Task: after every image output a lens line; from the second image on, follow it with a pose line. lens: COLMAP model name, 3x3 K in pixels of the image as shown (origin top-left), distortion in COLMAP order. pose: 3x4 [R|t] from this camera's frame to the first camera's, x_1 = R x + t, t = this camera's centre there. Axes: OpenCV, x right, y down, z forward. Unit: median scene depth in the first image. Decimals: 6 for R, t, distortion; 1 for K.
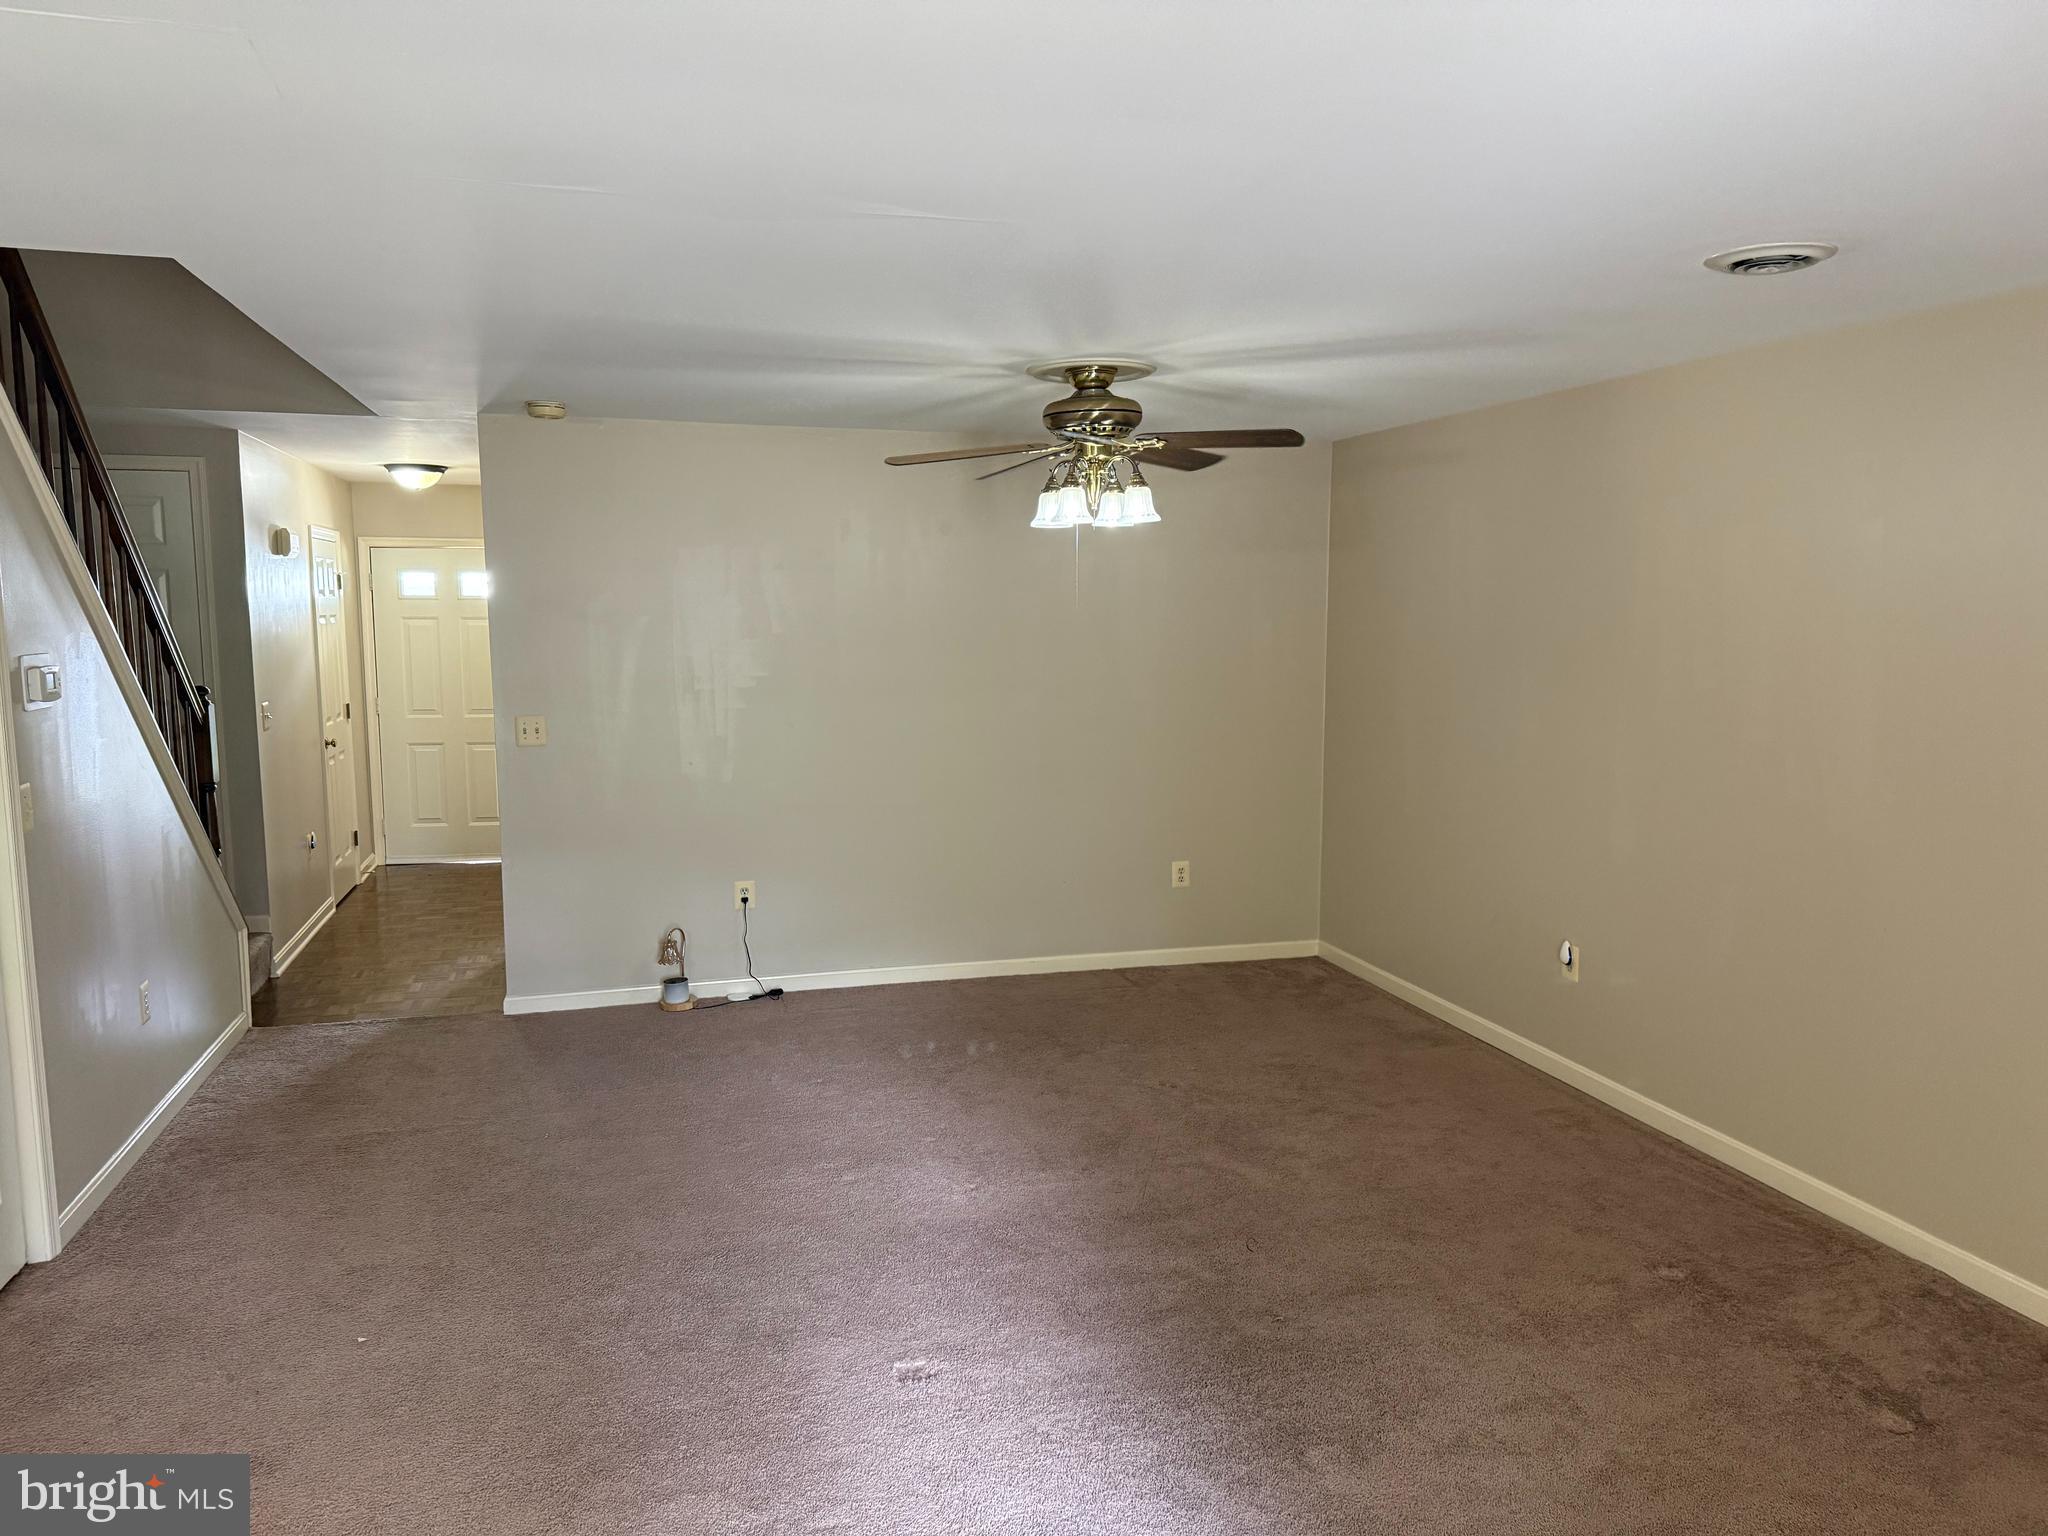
lens RADIAL K [[1424.4, 0, 1021.9], [0, 1424.4, 763.5], [0, 0, 1]] dist [-0.004659, -0.001844]
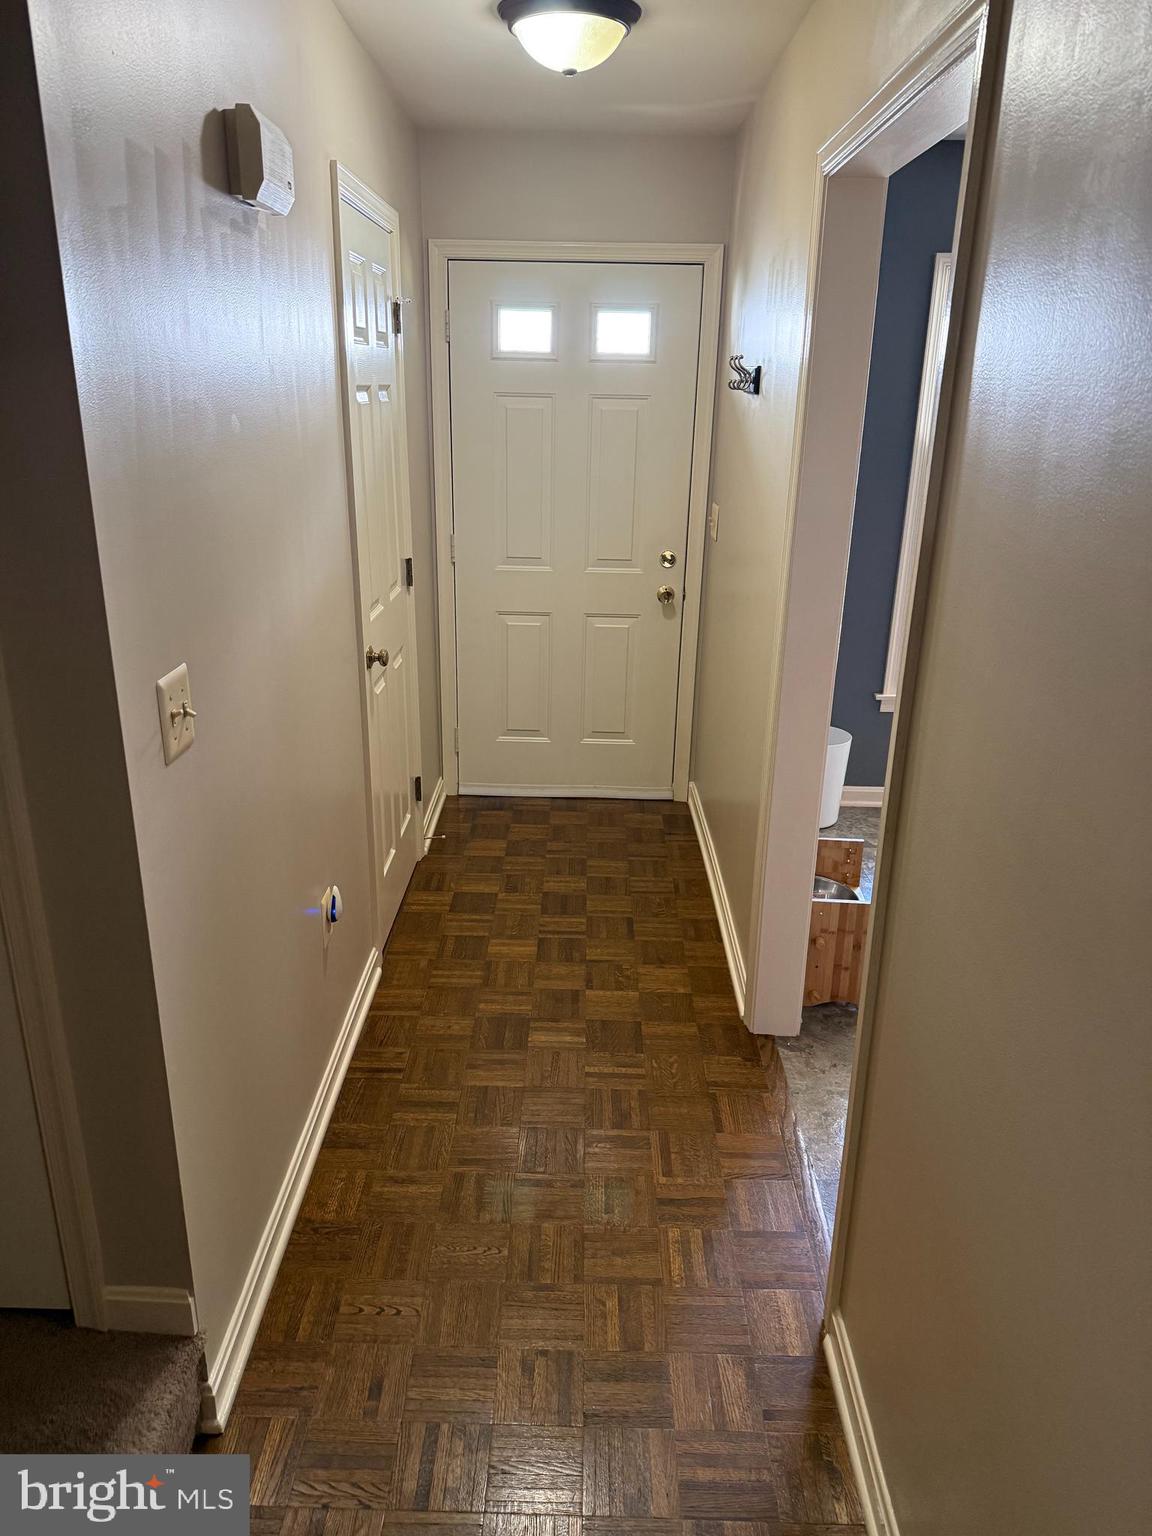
lens RADIAL K [[1068.3, 0, 577.5], [0, 1068.3, 767.4], [0, 0, 1]] dist [-0.004659, -0.001844]
pose [[0.958415, 0.110191, -0.263245, -0.309934], [-0.048423, 0.971864, 0.230514, -0.064763], [0.281238, -0.208181, 0.936785, 0.649321]]
